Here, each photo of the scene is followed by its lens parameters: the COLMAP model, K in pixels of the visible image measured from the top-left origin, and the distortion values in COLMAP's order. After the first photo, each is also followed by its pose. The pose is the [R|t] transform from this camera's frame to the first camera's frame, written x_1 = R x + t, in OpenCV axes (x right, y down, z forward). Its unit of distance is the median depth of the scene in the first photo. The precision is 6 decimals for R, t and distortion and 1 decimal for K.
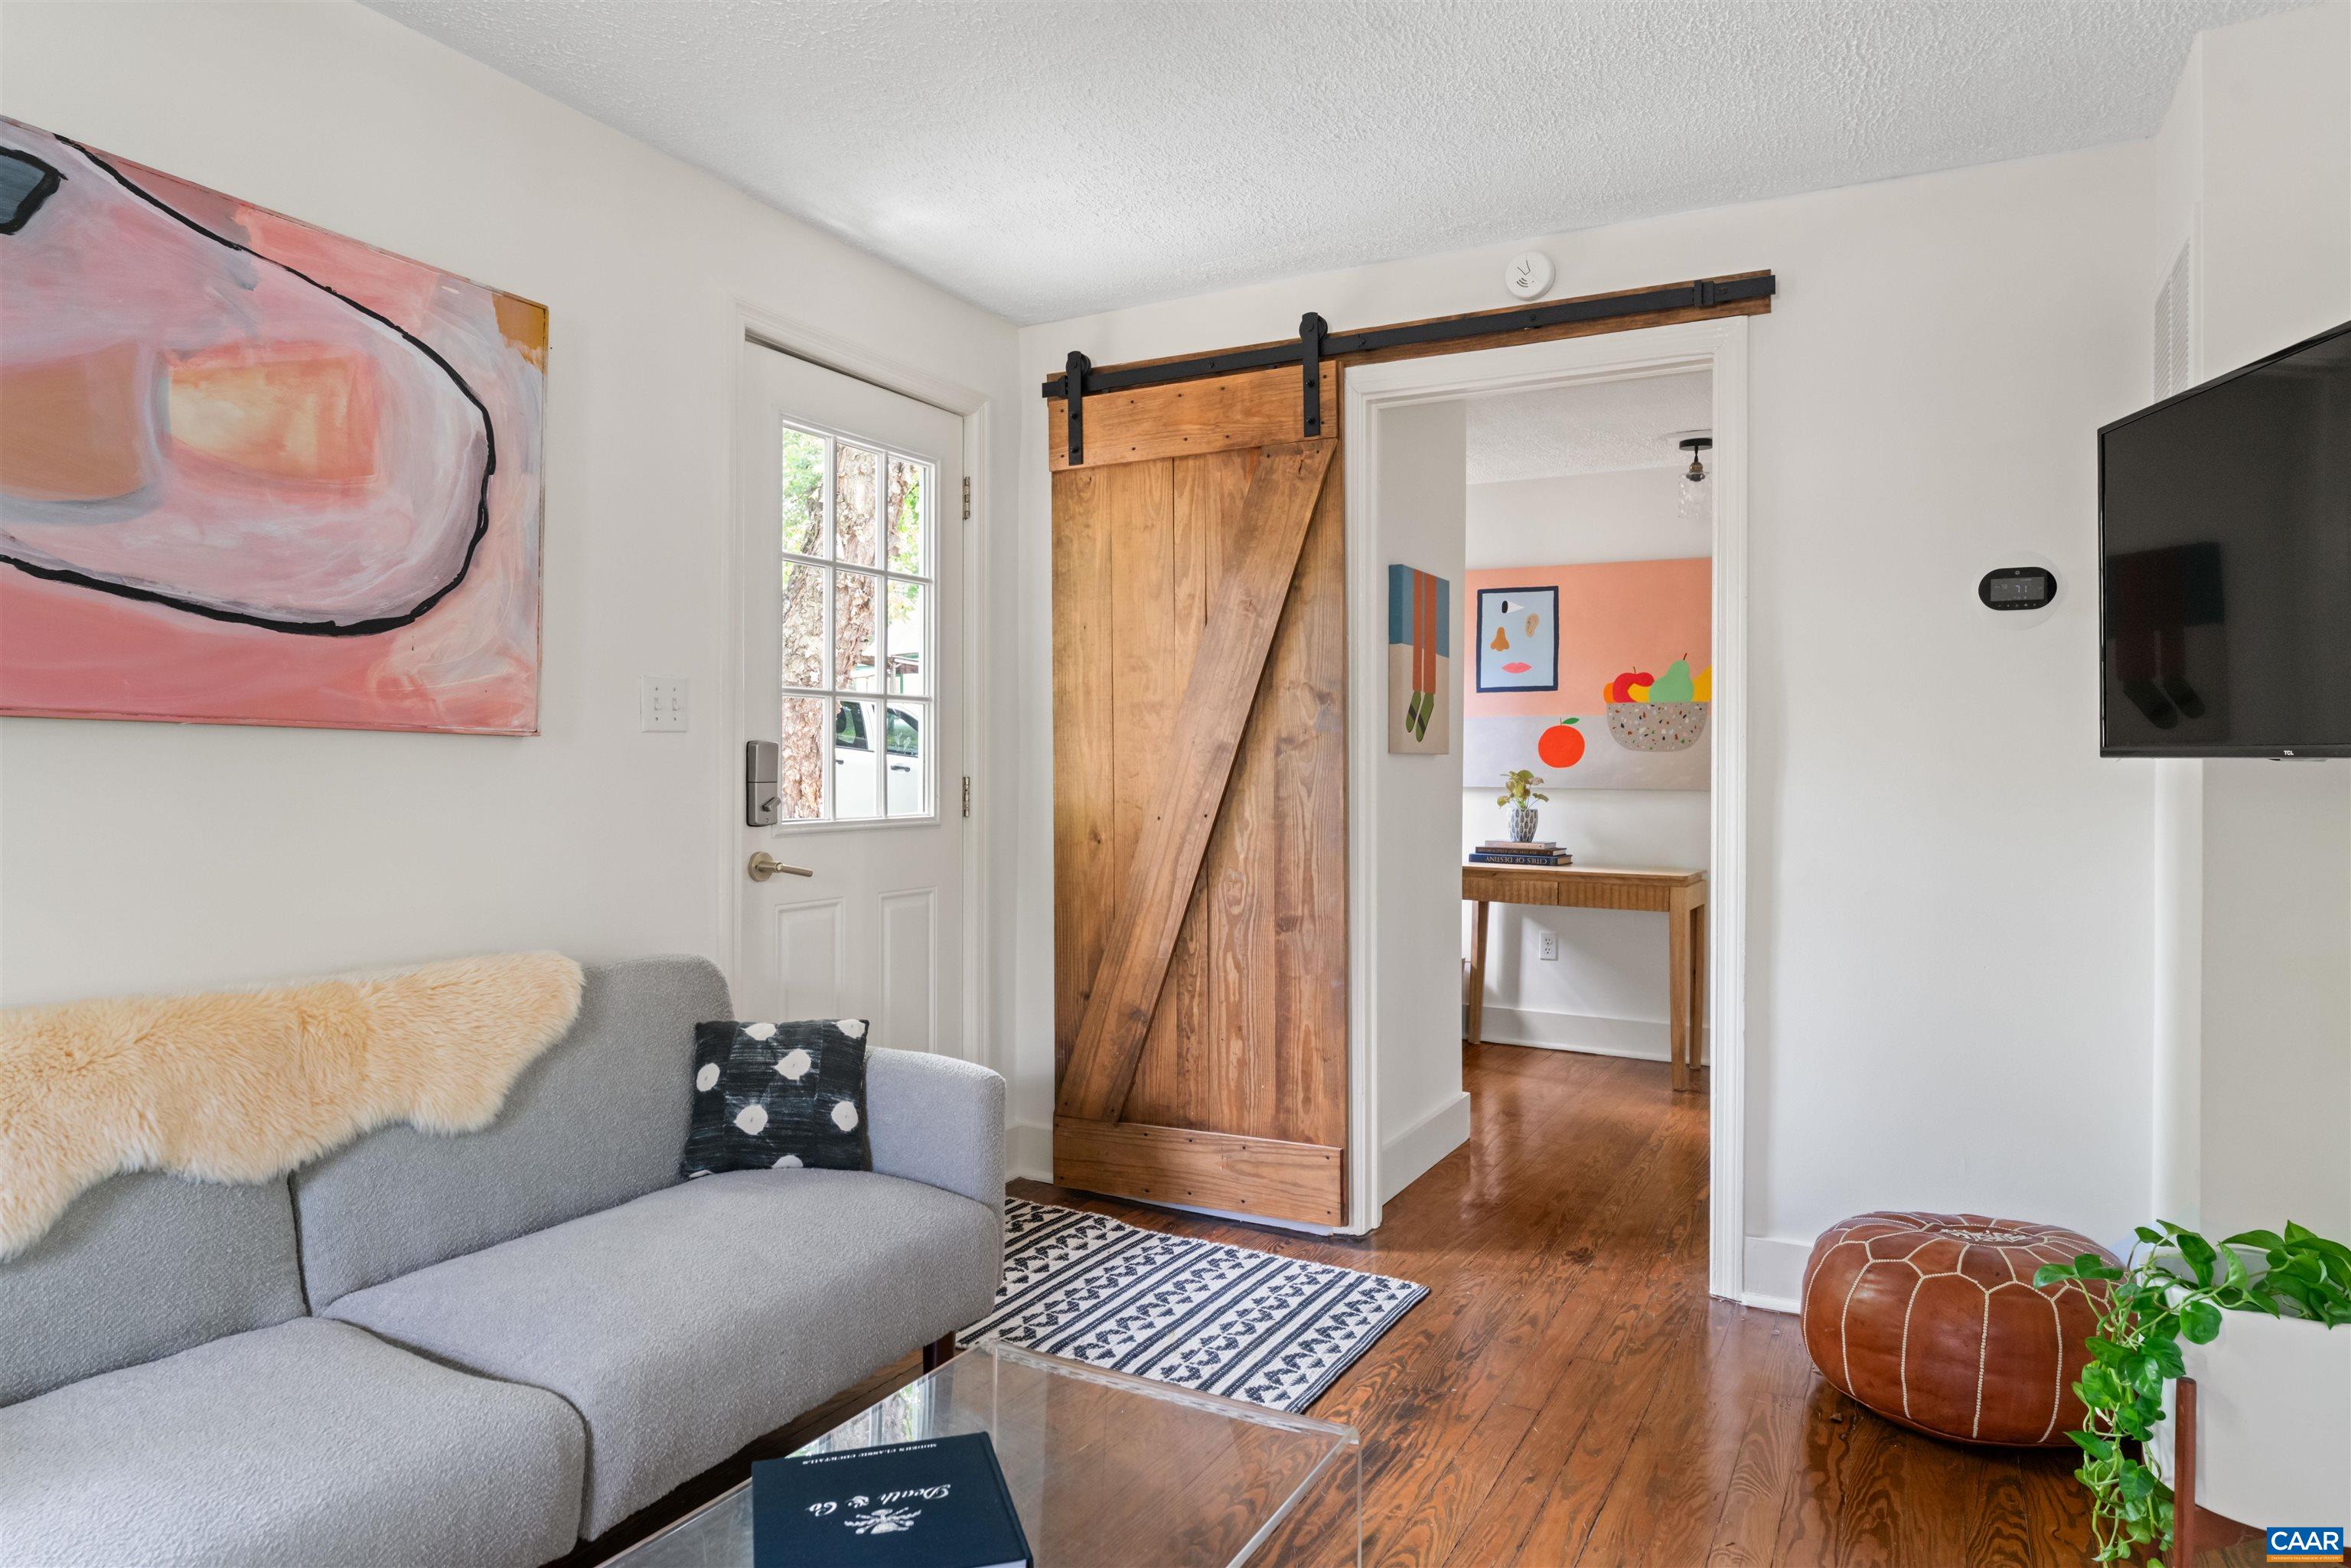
lens RADIAL K [[1443.6, 0, 1168.7], [0, 1443.6, 790.7], [0, 0, 1]] dist [0.002307, 0.001391]
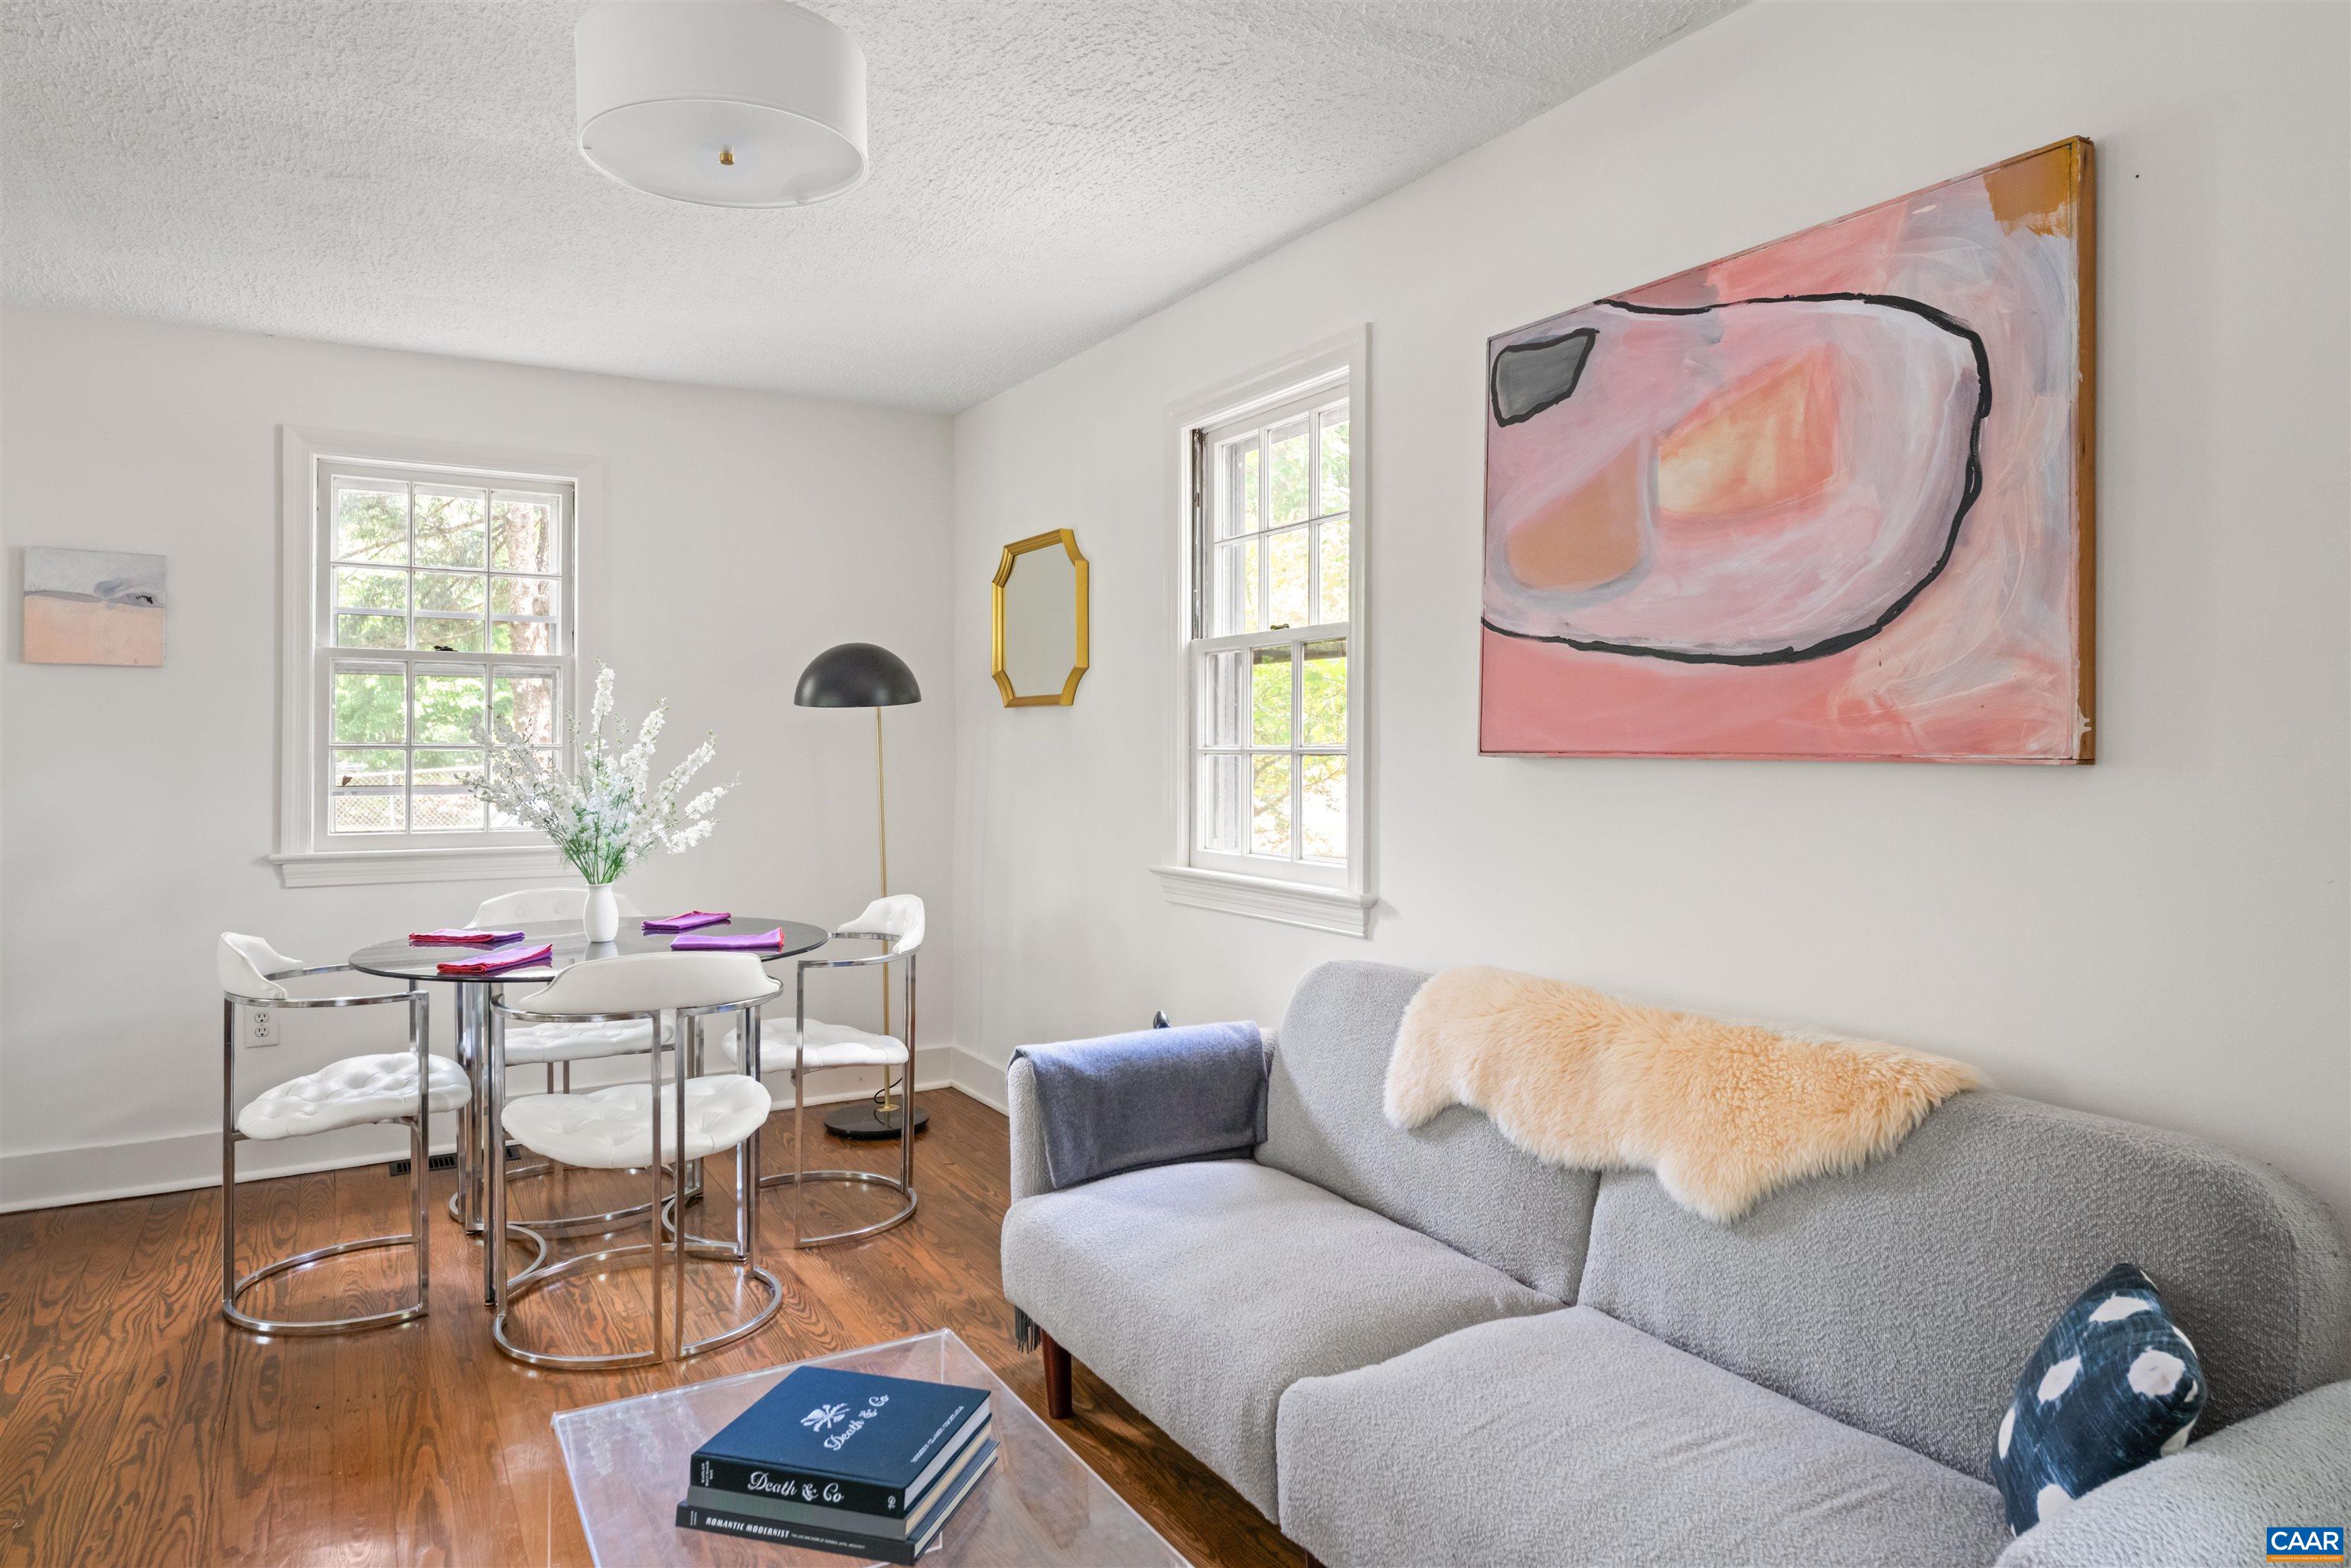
lens RADIAL K [[1443.6, 0, 1197.5], [0, 1443.6, 748.9], [0, 0, 1]] dist [0.002307, 0.001391]
pose [[-0.529601, -0.006551, -0.848222, 0.273911], [-0.015999, 0.999869, 0.002267, -0.030516], [0.848096, 0.014771, -0.529636, 0.760572]]
